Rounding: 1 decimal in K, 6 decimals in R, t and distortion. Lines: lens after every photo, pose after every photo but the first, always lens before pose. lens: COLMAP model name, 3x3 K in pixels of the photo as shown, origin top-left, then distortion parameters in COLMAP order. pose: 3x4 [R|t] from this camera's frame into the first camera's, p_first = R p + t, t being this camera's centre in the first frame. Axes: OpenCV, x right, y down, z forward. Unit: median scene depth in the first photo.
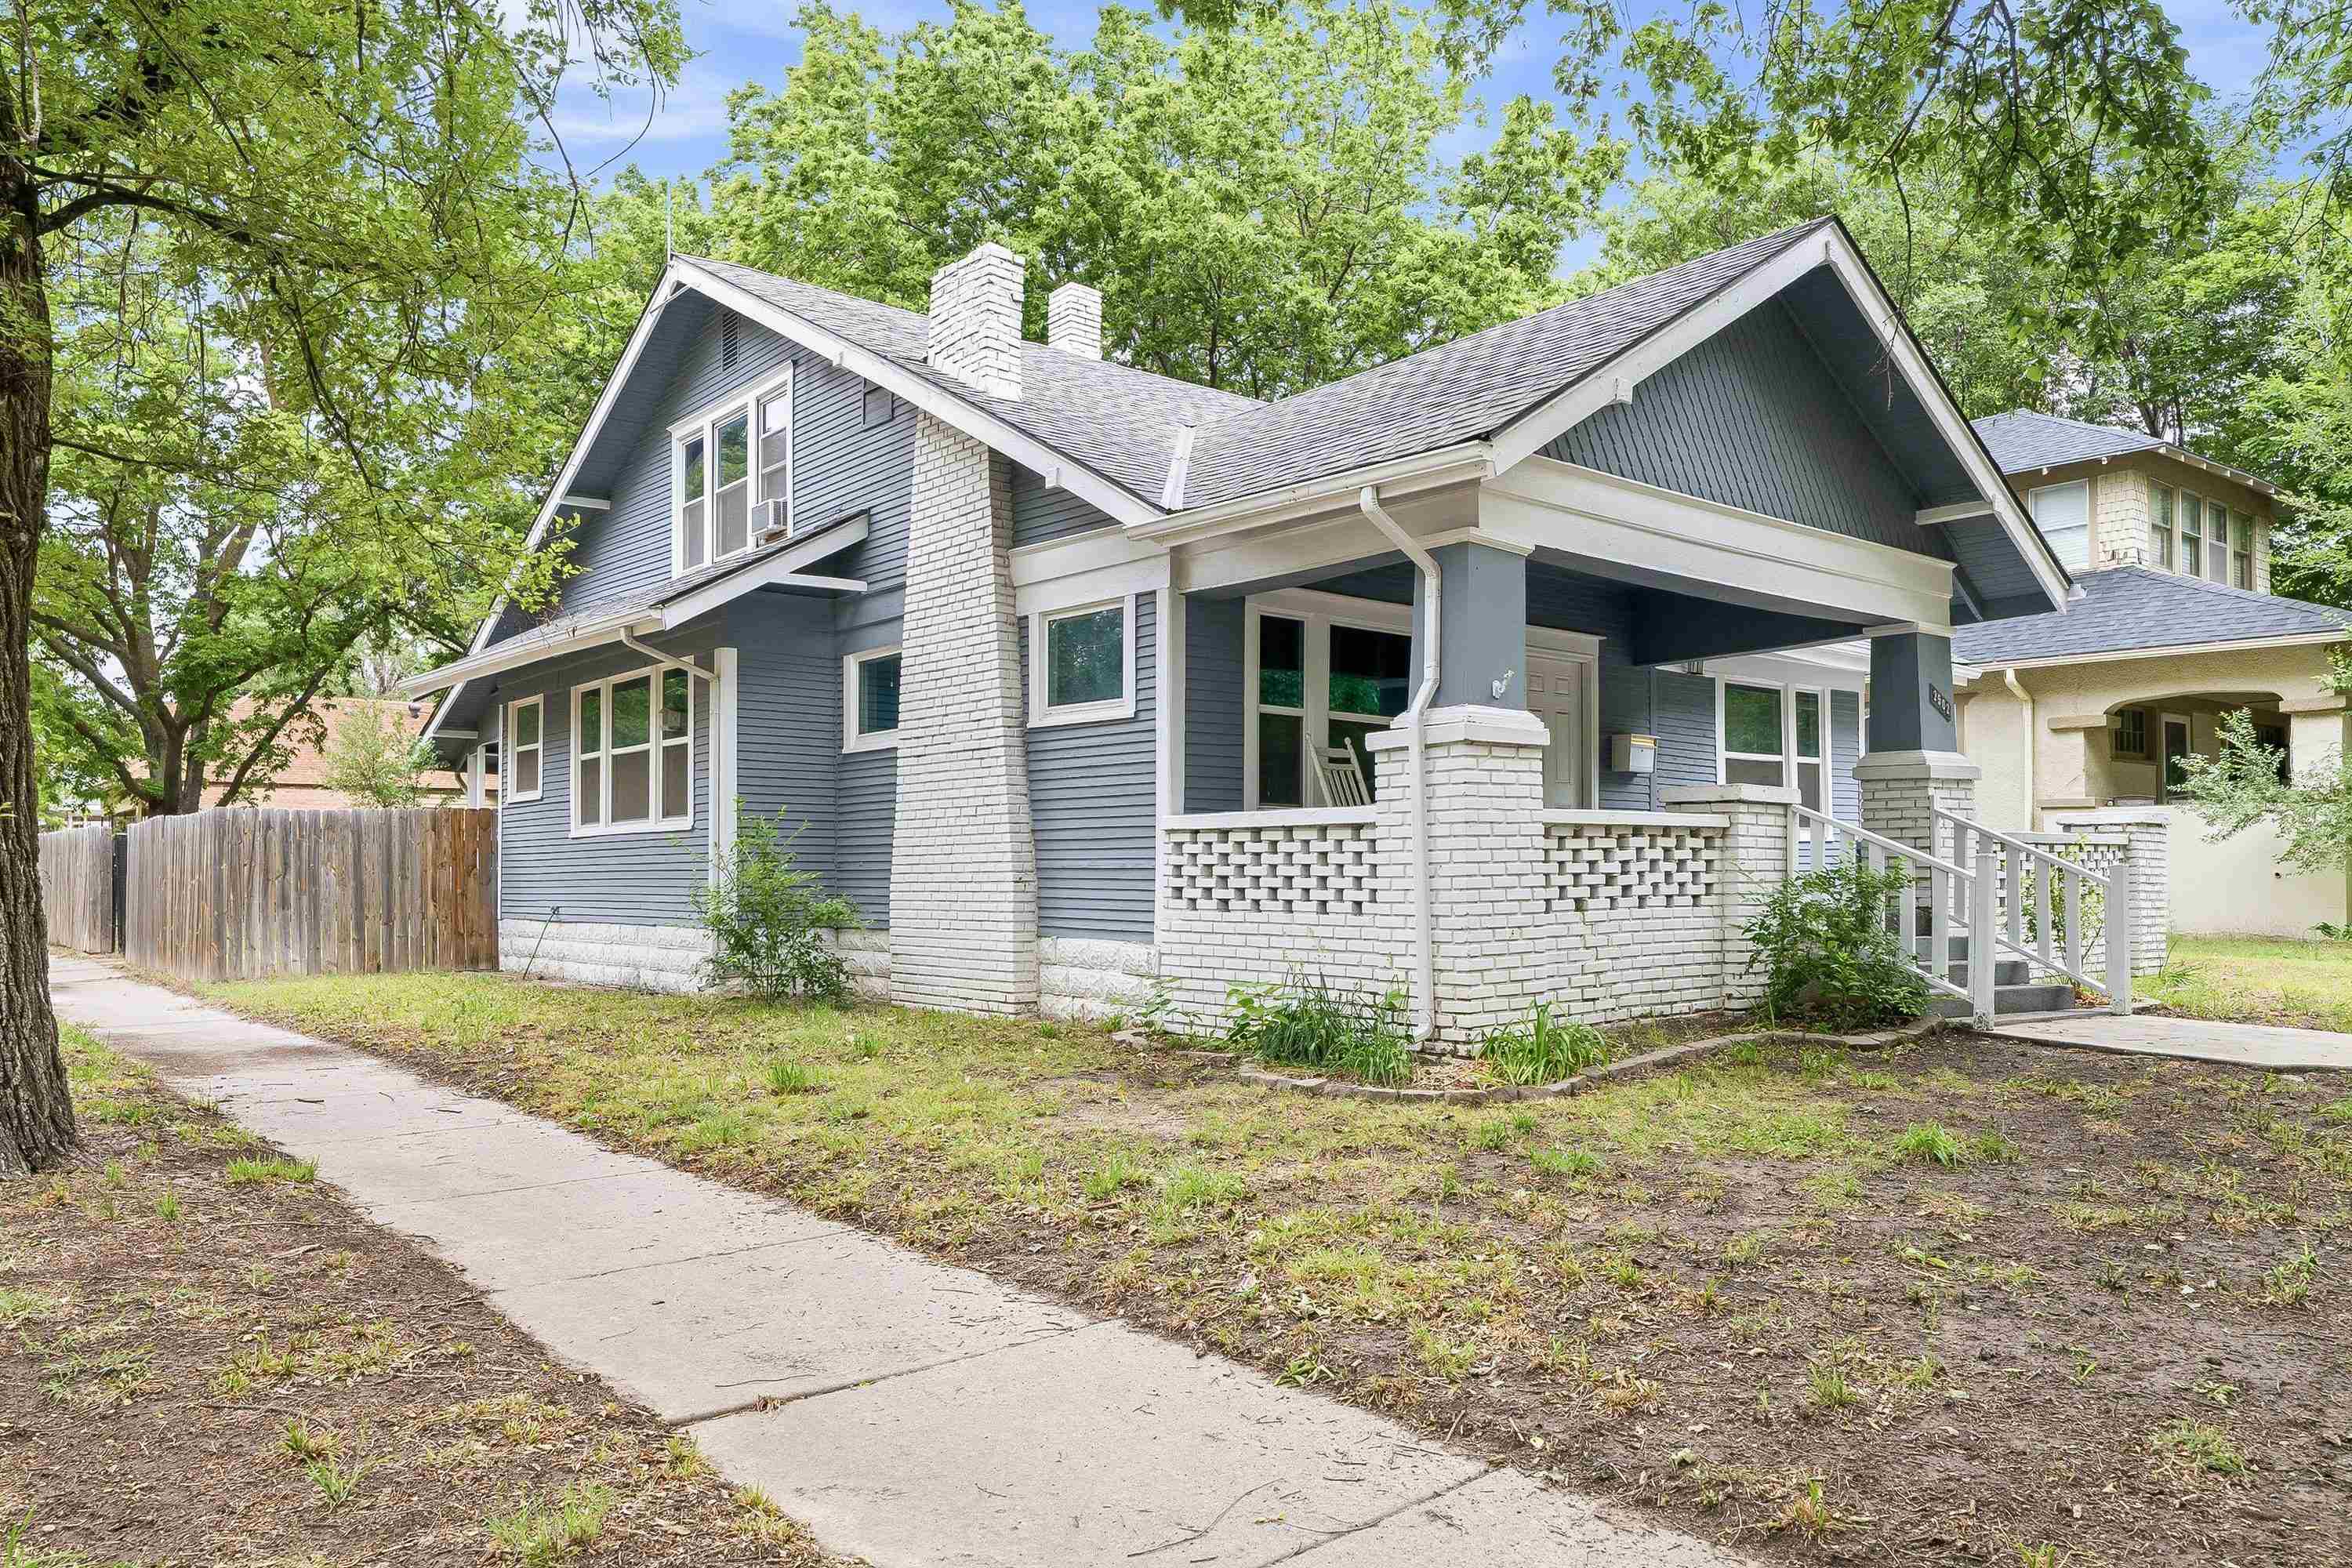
lens RADIAL K [[1626.6, 0, 1176.1], [0, 1626.6, 784.7], [0, 0, 1]] dist [-0.060524, 0.000401]
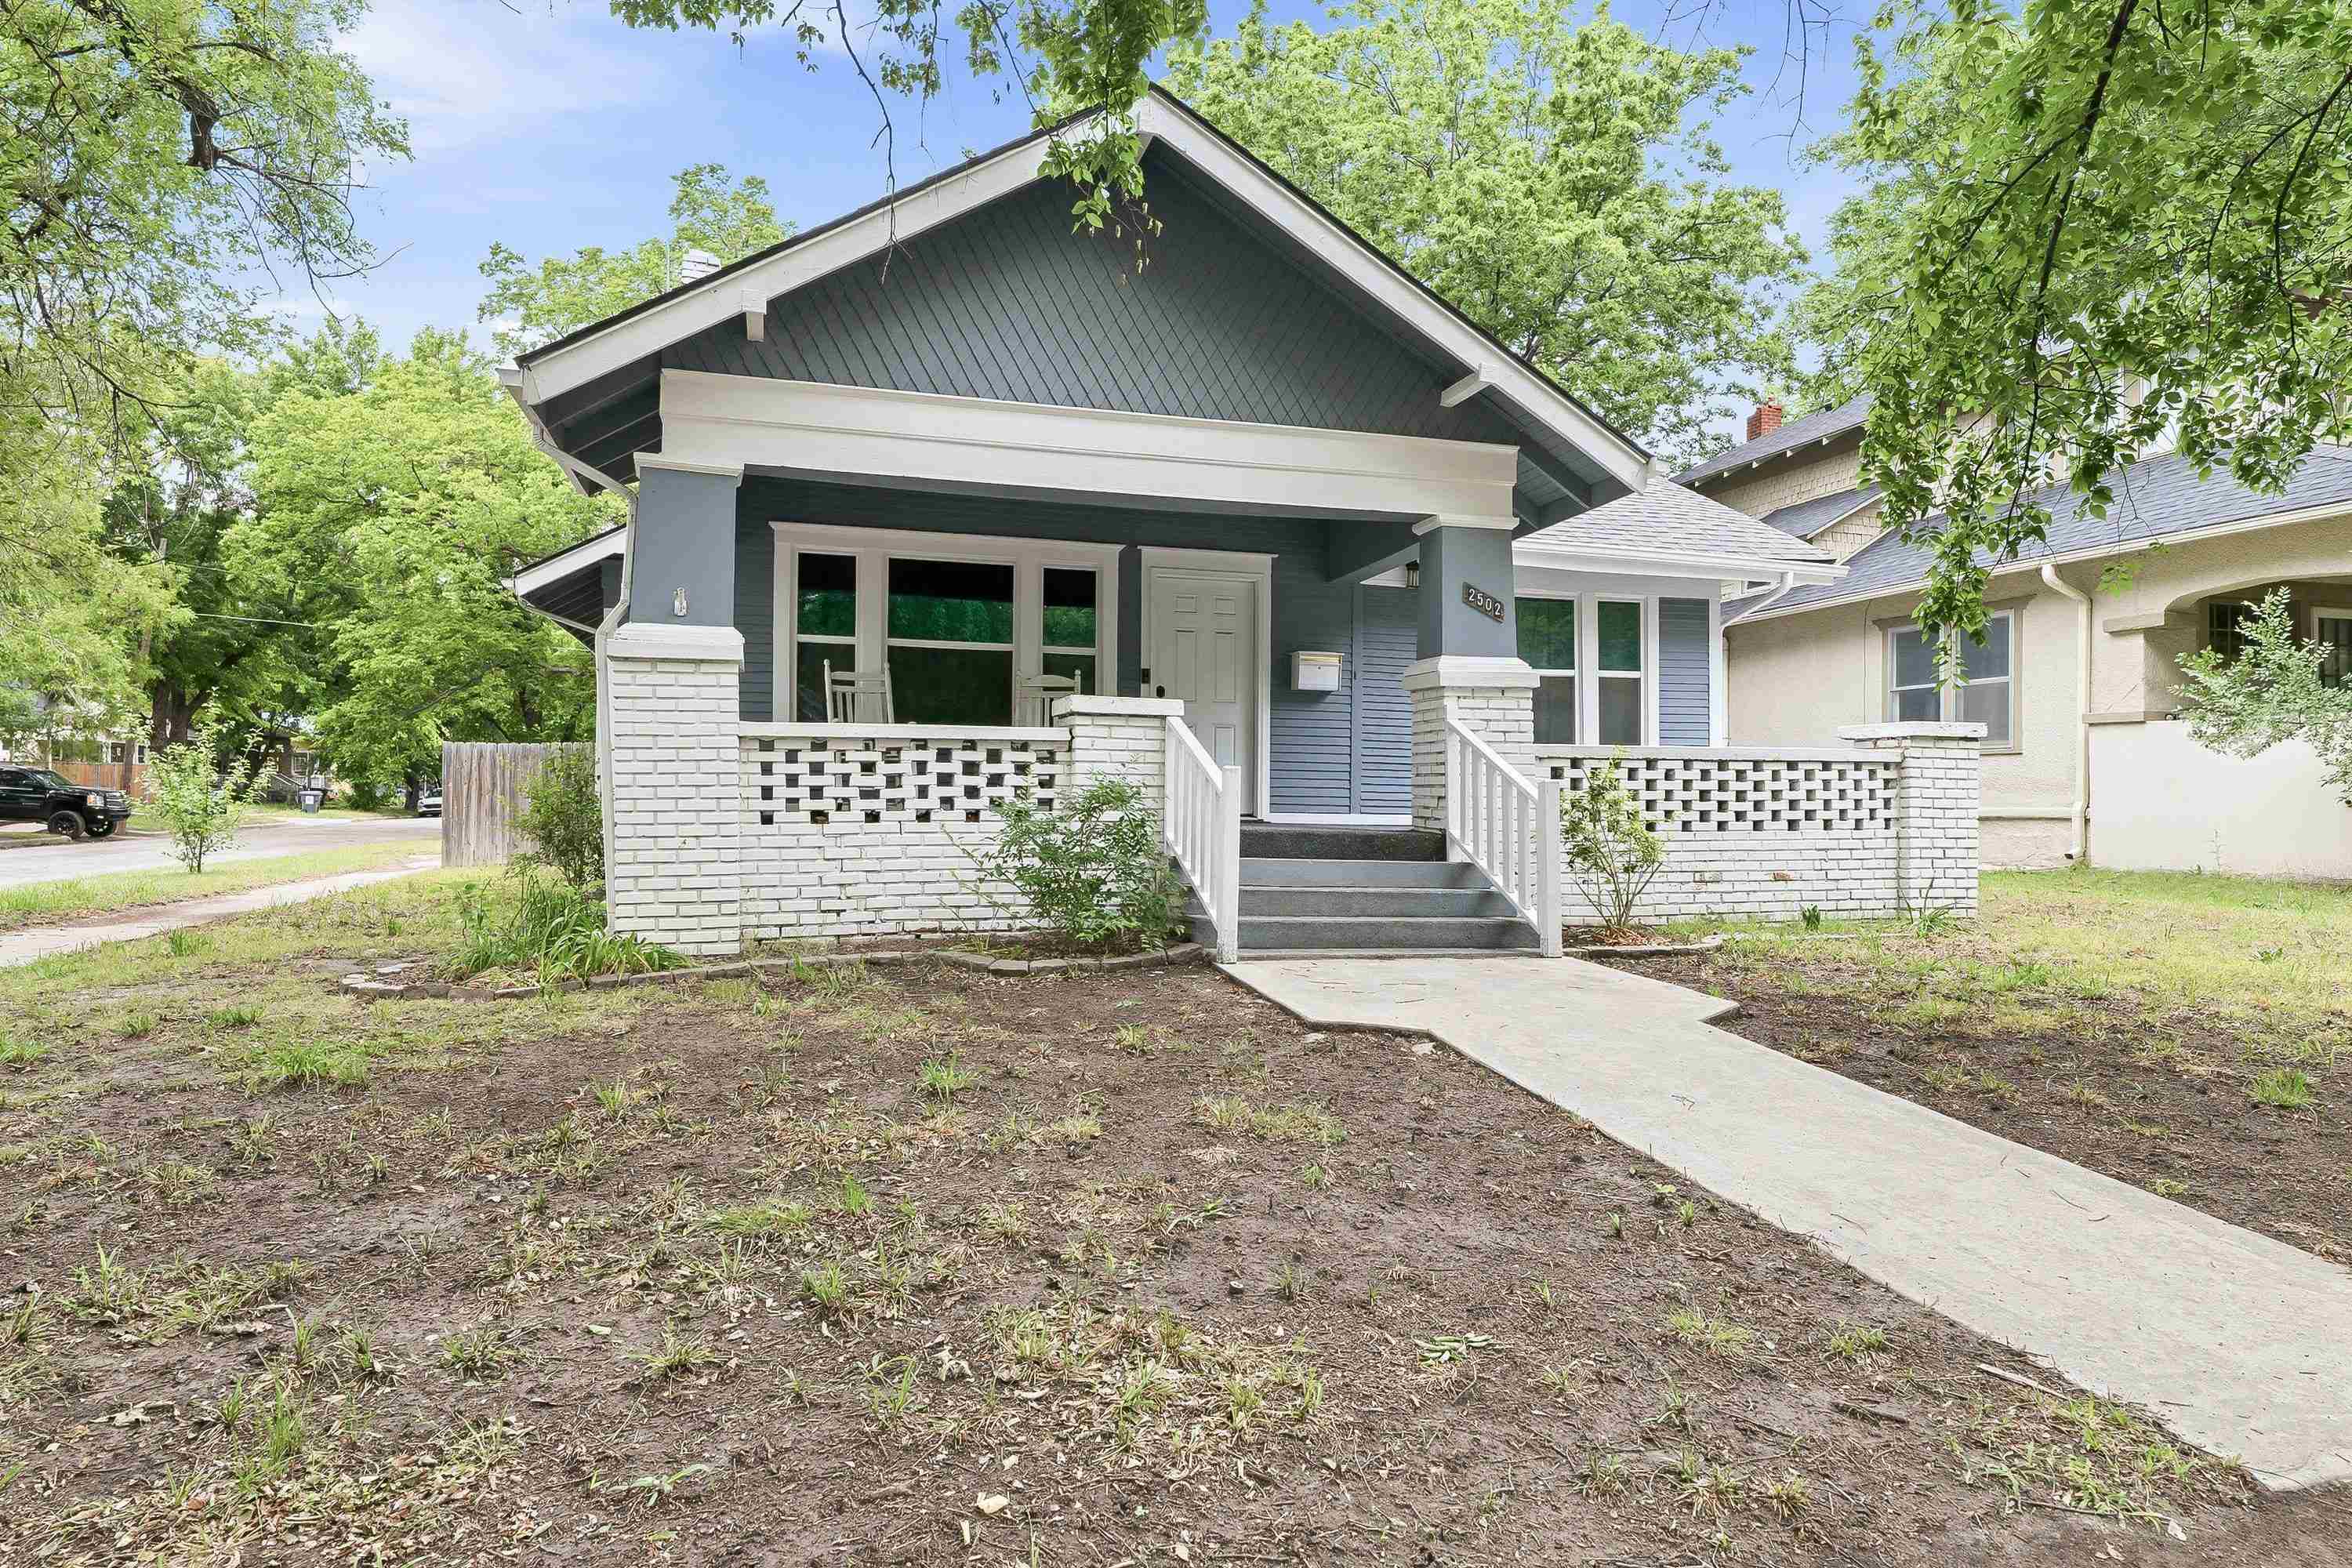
lens RADIAL K [[1337.5, 0, 1177.1], [0, 1337.5, 781.3], [0, 0, 1]] dist [0.000482, -0.000100]
pose [[0.928919, 0.001092, -0.370283, 0.678033], [0.014641, 0.999105, 0.039675, 0.019200], [0.369995, -0.042276, 0.928071, 0.272387]]
